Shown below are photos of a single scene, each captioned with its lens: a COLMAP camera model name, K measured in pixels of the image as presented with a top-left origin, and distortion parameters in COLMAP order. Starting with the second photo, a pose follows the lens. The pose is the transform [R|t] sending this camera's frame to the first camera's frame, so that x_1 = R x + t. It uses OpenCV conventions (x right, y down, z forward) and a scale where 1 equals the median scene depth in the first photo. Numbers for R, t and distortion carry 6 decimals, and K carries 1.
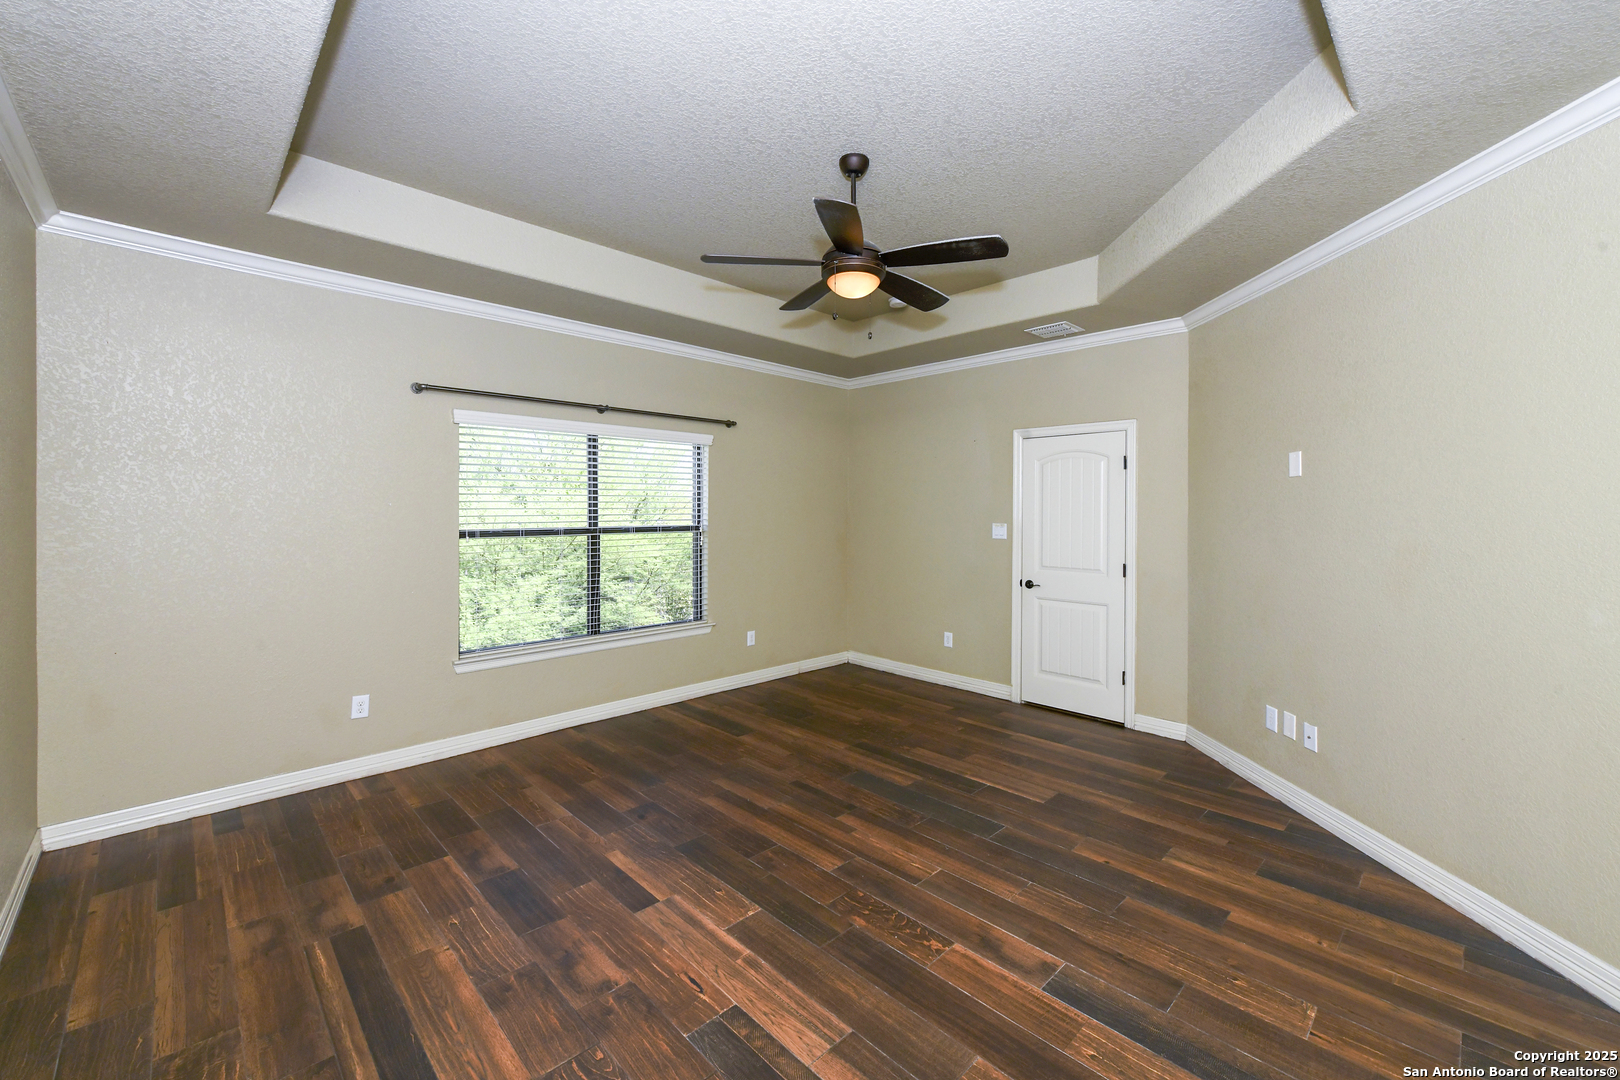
lens RADIAL K [[658.1, 0, 819.8], [0, 658.1, 534.4], [0, 0, 1]] dist [-0.001359, 0.000071]
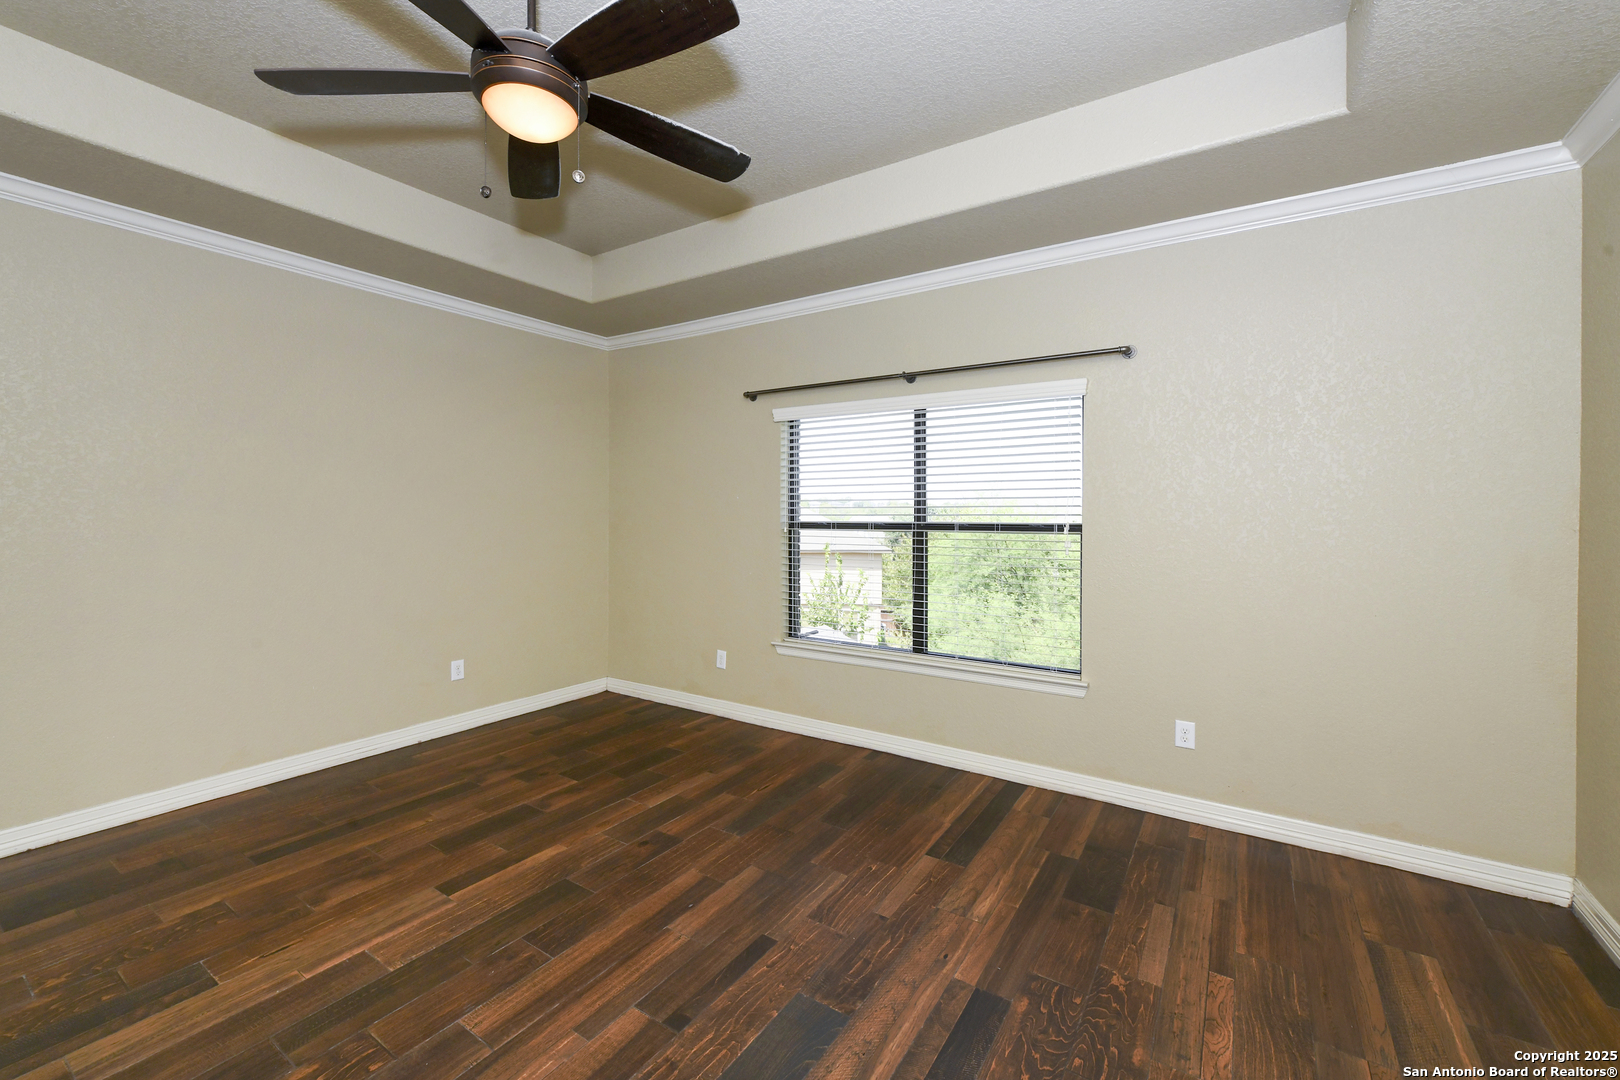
lens RADIAL K [[658.1, 0, 819.8], [0, 658.1, 534.4], [0, 0, 1]] dist [-0.001359, 0.000071]
pose [[0.208517, 0.034708, -0.977403, 0.601158], [-0.035885, 0.998969, 0.027818, -0.019683], [0.977360, 0.029274, 0.209547, 0.981441]]
